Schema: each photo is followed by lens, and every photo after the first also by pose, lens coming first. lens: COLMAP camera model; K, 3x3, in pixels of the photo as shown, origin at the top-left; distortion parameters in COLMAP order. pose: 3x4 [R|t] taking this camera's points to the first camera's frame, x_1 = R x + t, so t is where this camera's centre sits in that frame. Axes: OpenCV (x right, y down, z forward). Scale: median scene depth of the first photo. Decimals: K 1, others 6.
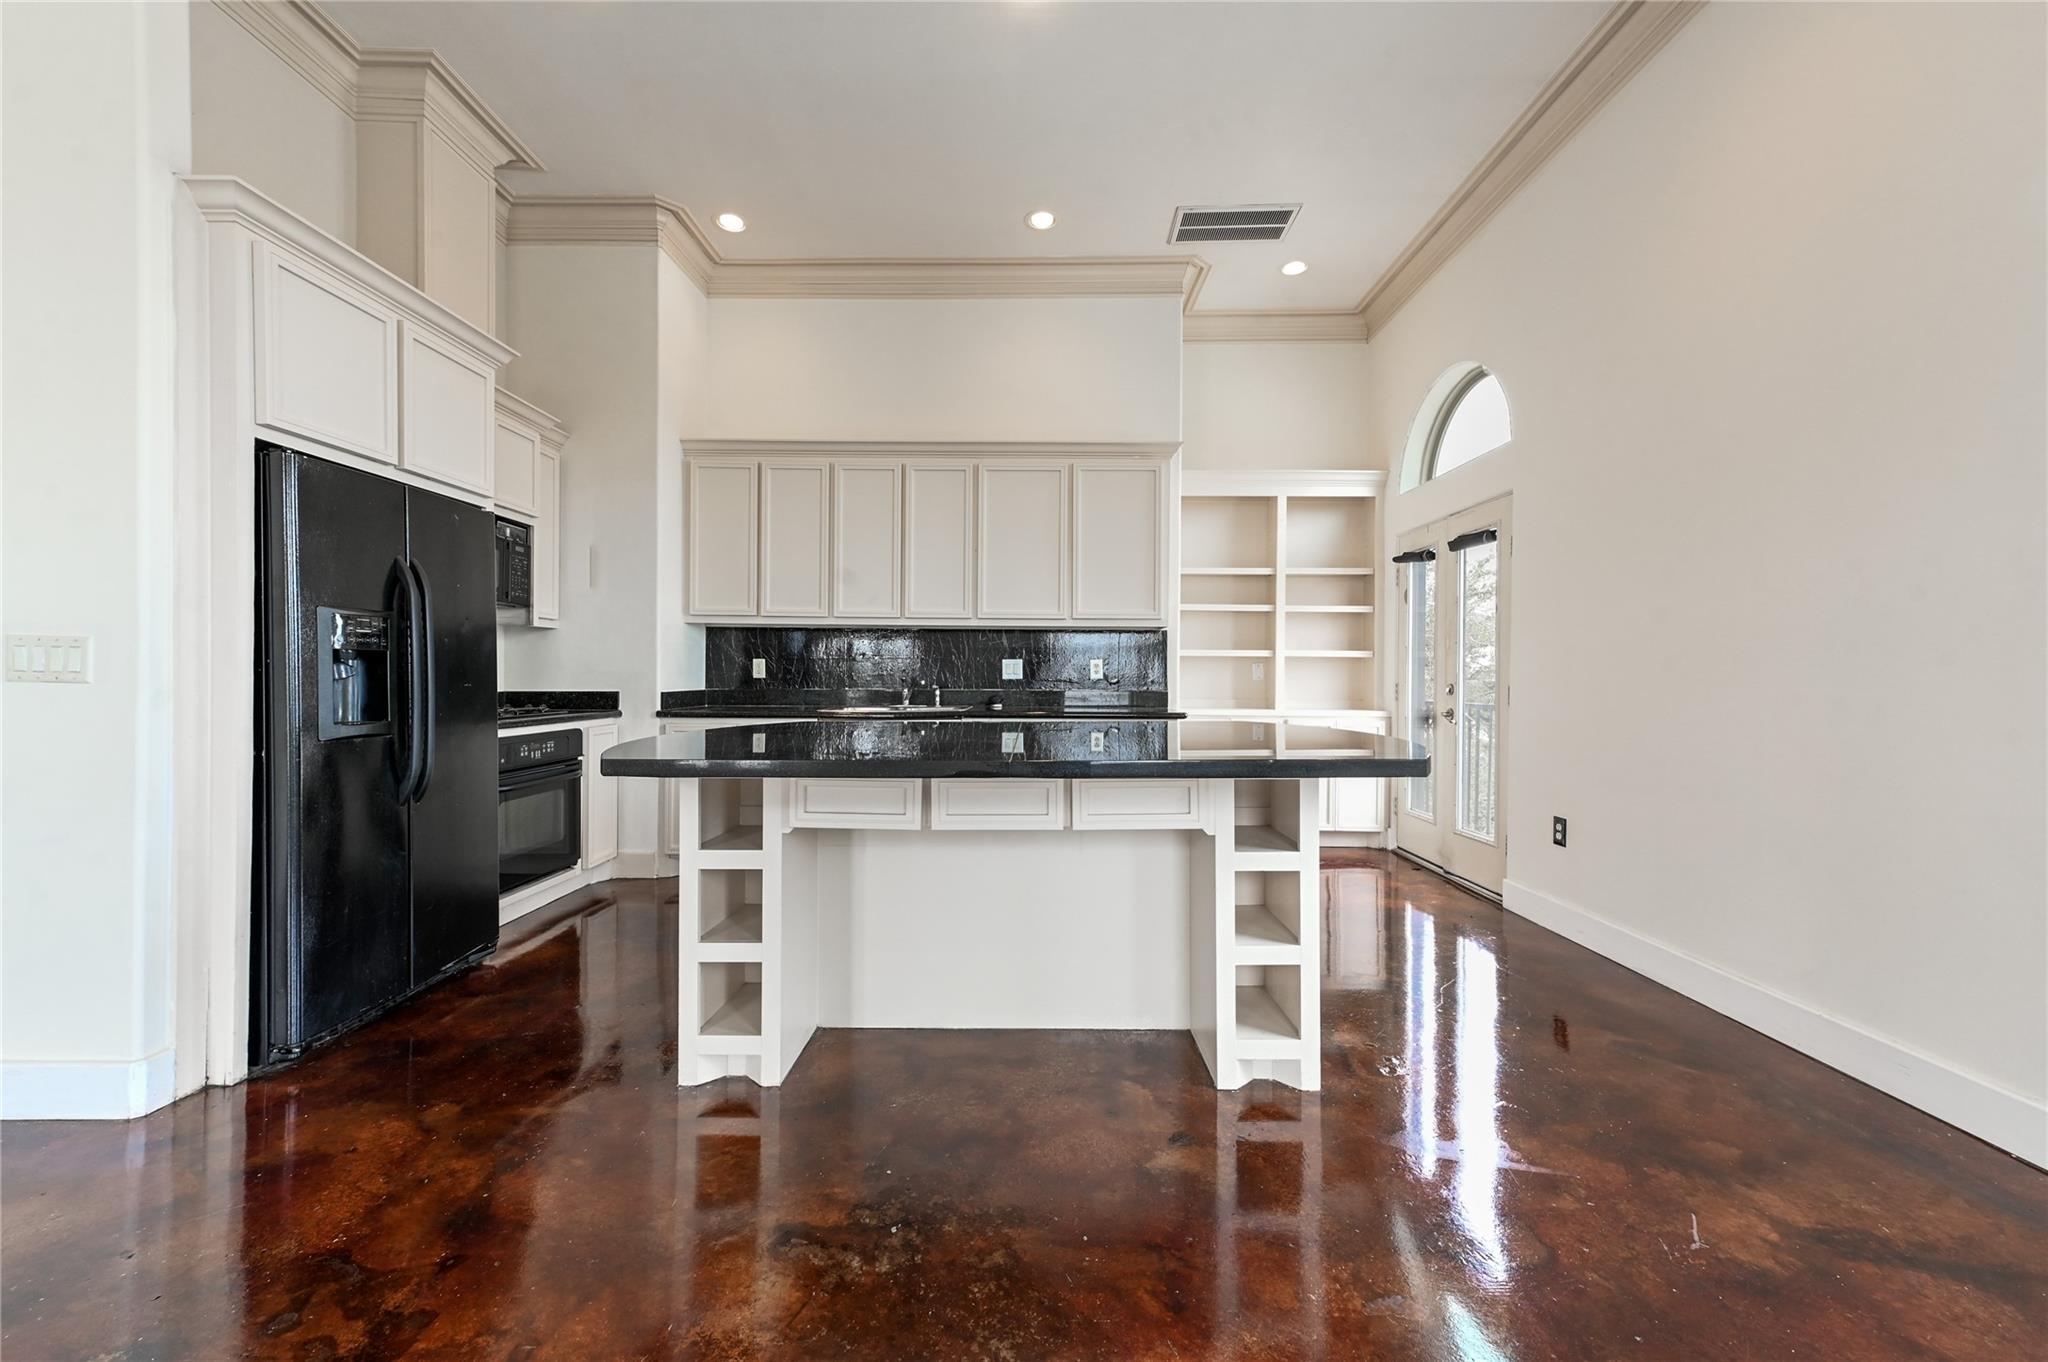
lens RADIAL K [[805.7, 0, 1016.2], [0, 805.7, 678.8], [0, 0, 1]] dist [0.004542, -0.000314]
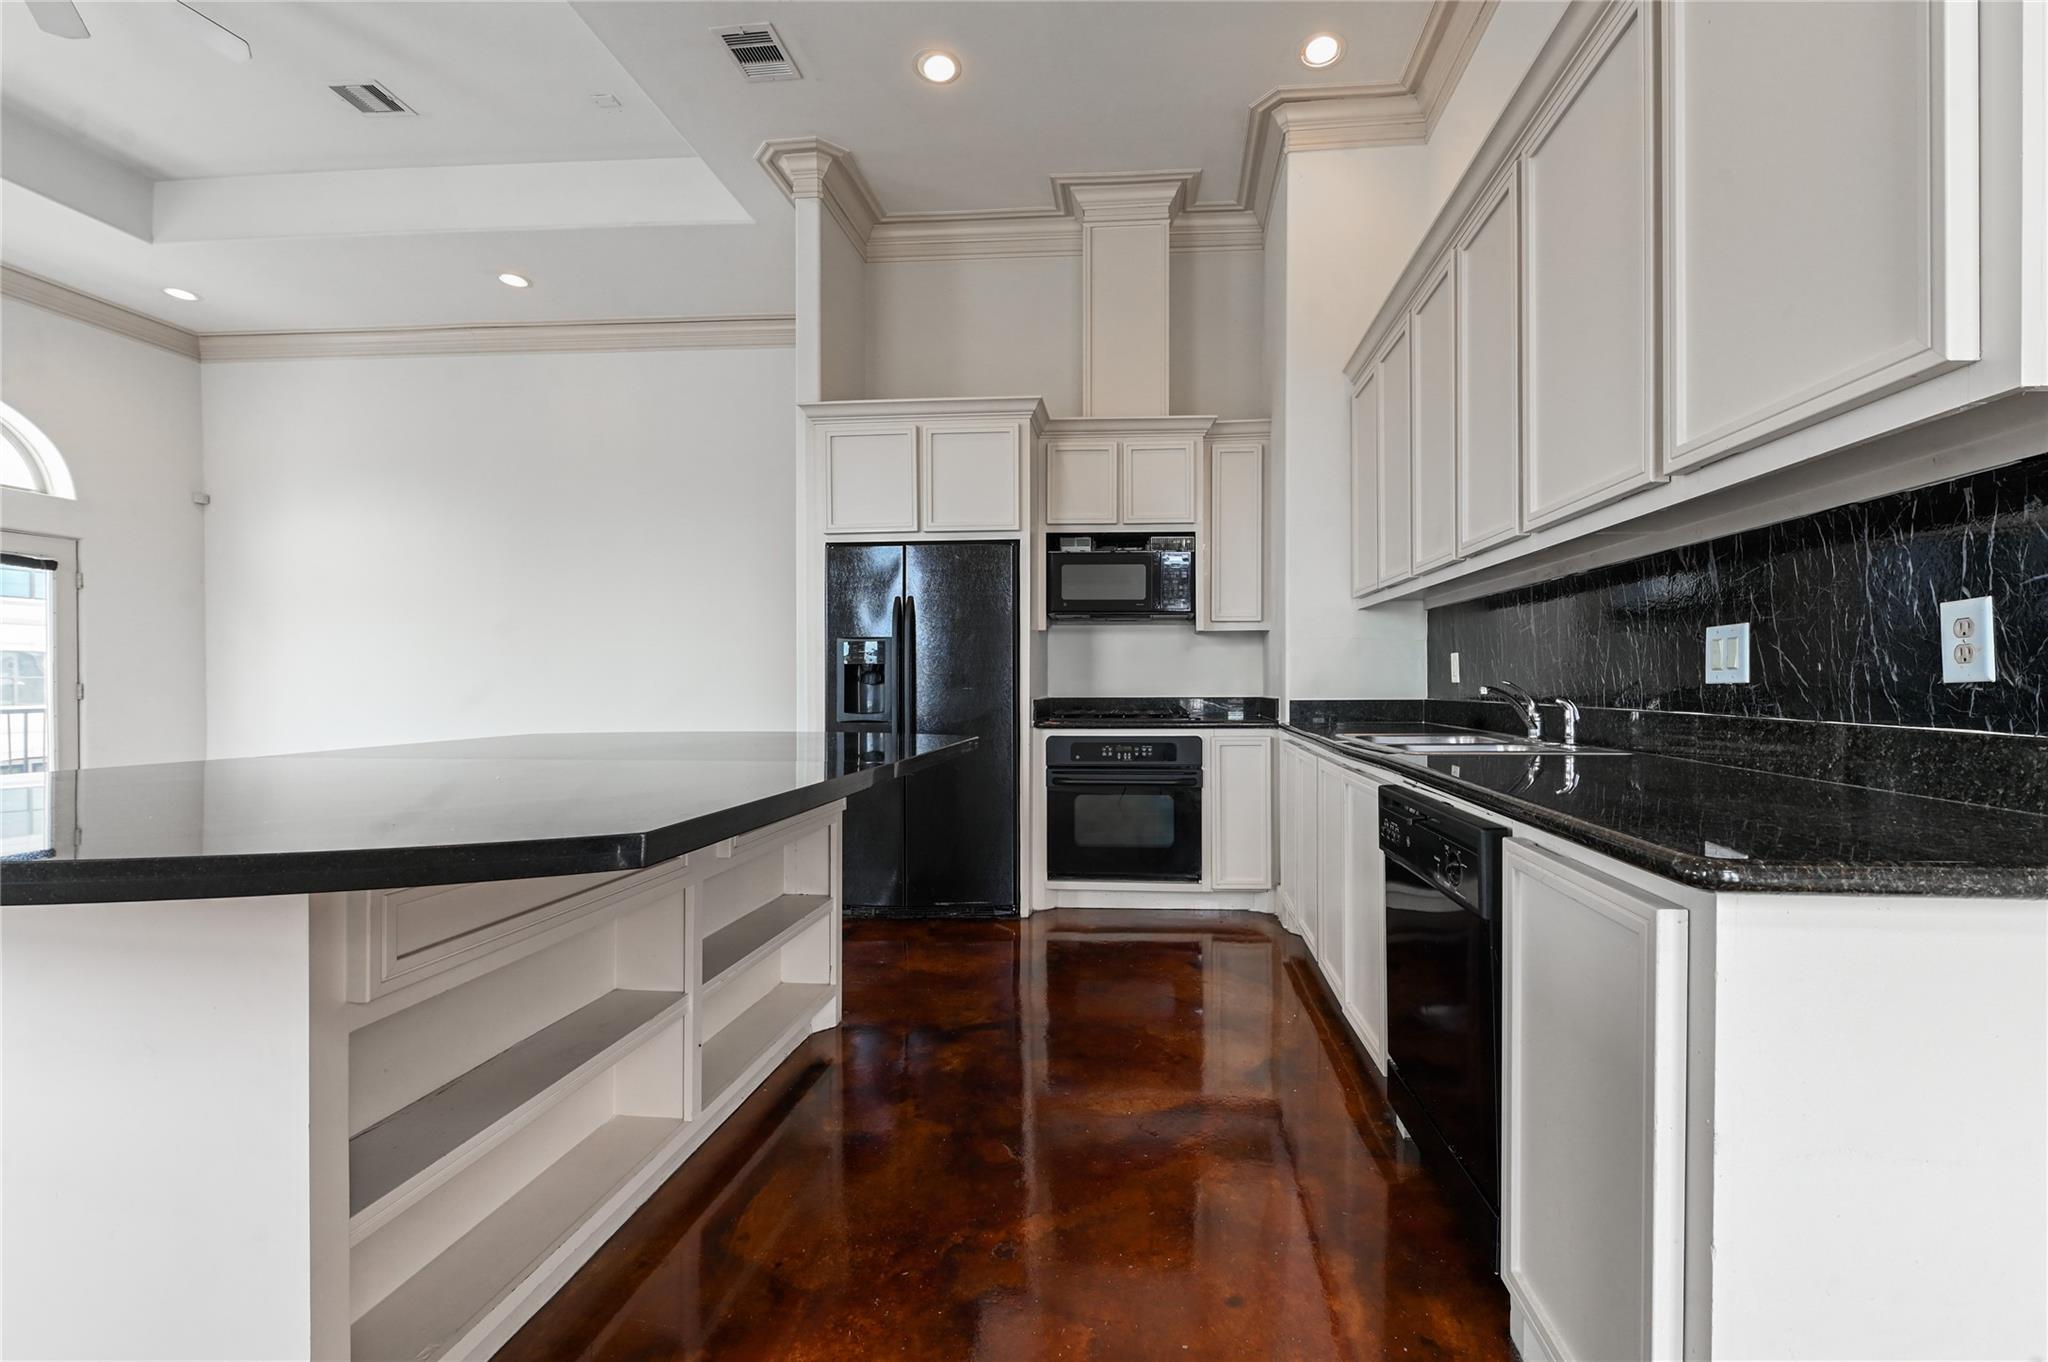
lens RADIAL K [[805.7, 0, 1103.4], [0, 805.7, 686.0], [0, 0, 1]] dist [0.004542, -0.000314]
pose [[-0.023110, 0.000815, -0.999733, 0.376222], [-0.000367, 1.000000, 0.000823, 0.001272], [0.999733, 0.000386, -0.023109, 0.829811]]
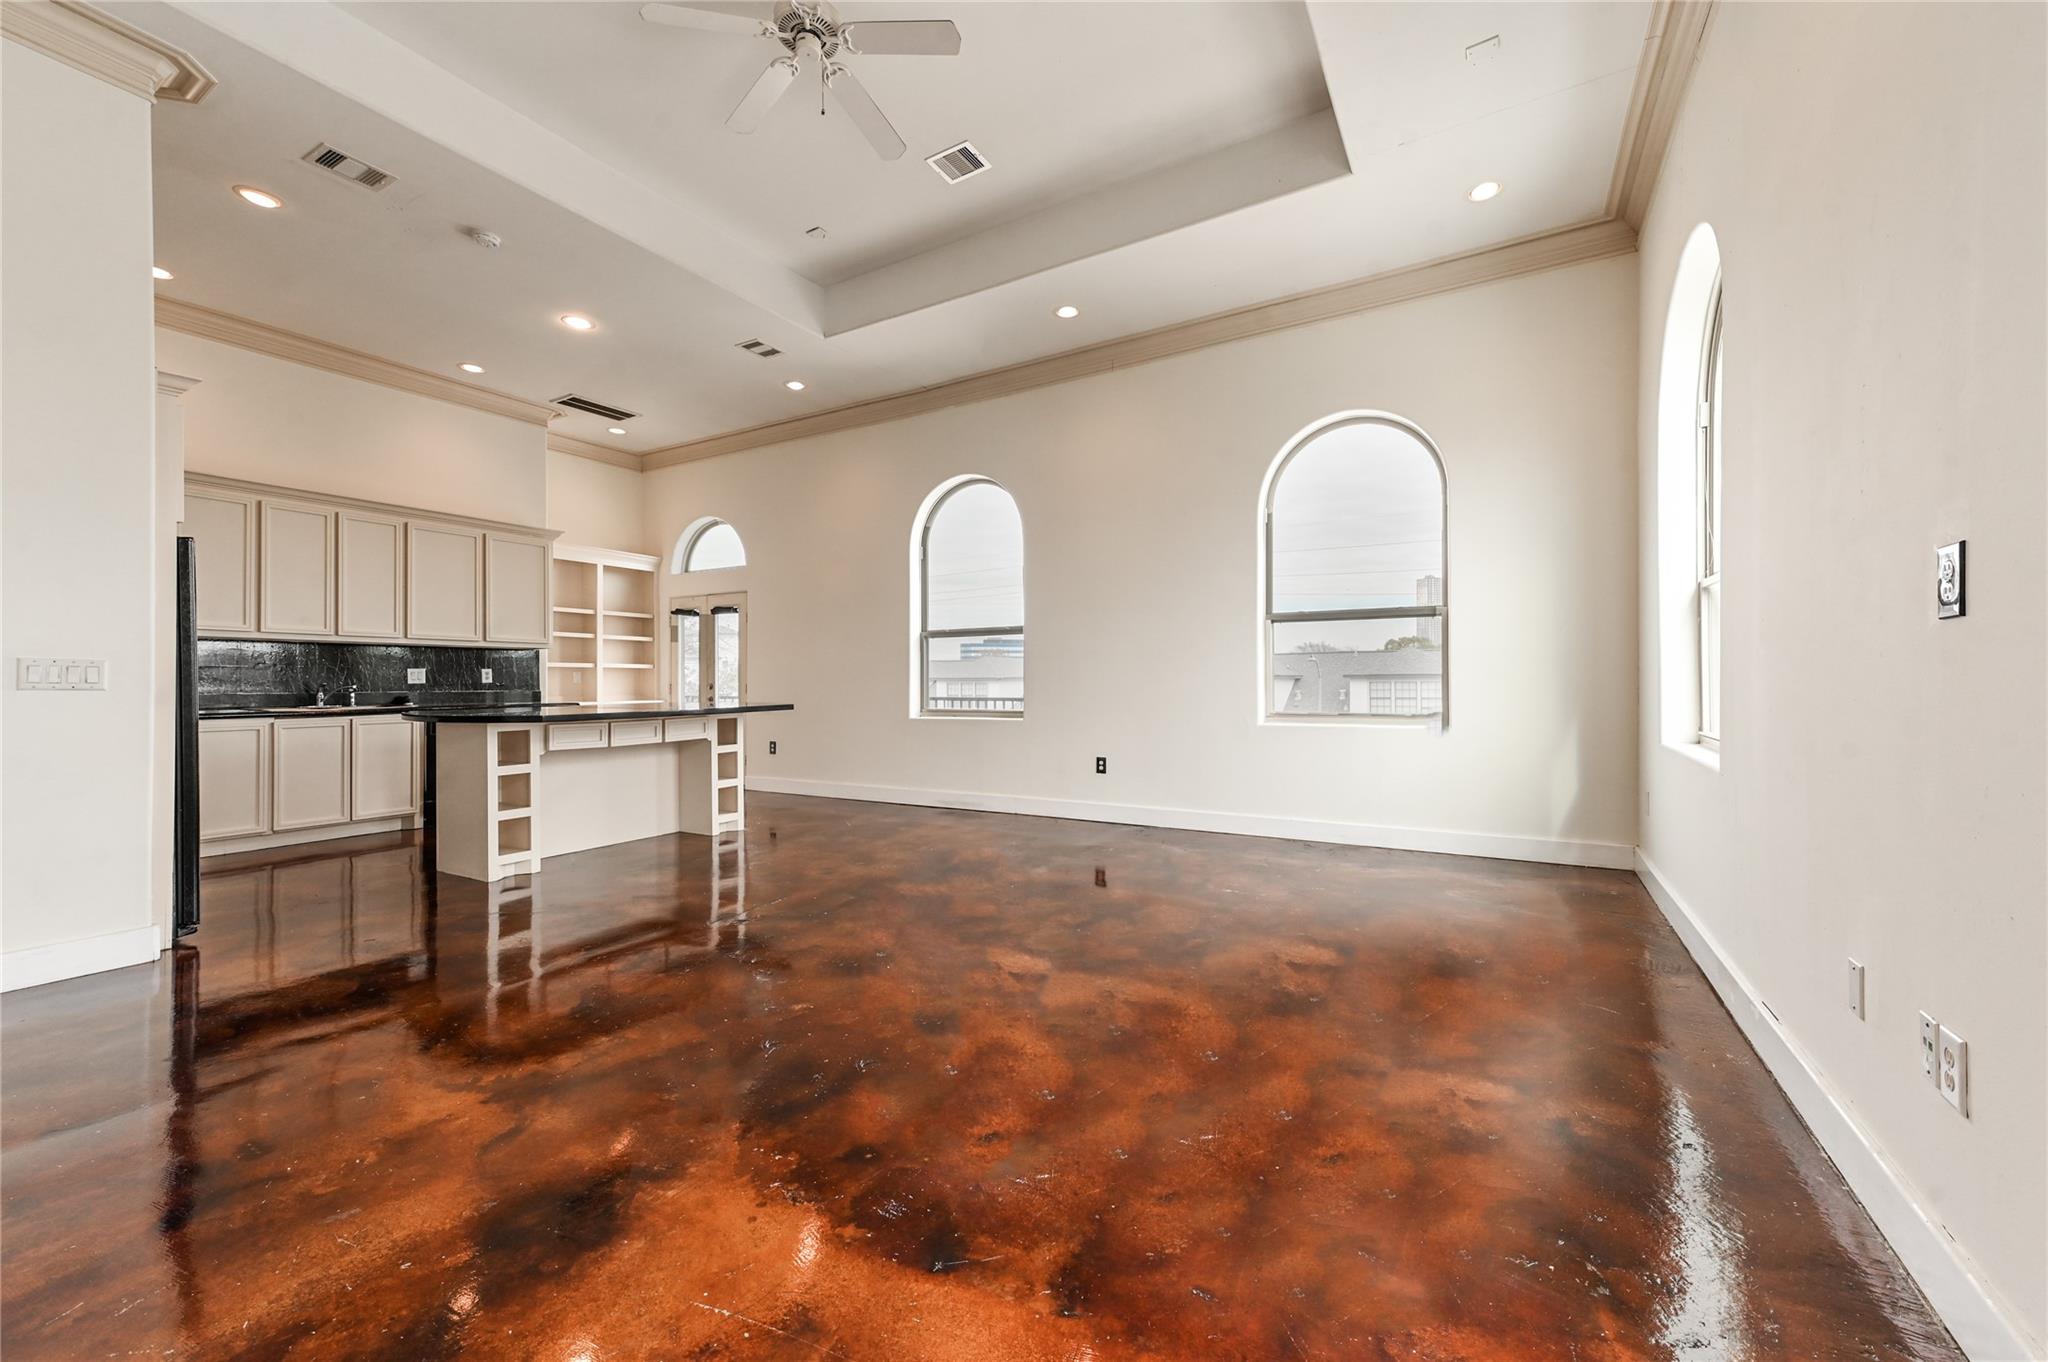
lens RADIAL K [[805.7, 0, 1046.6], [0, 805.7, 684.3], [0, 0, 1]] dist [0.004542, -0.000314]
pose [[0.472715, -0.011148, 0.881145, -0.756199], [0.007405, 0.999935, 0.008678, -0.002414], [-0.881184, 0.002422, 0.472767, -0.592456]]
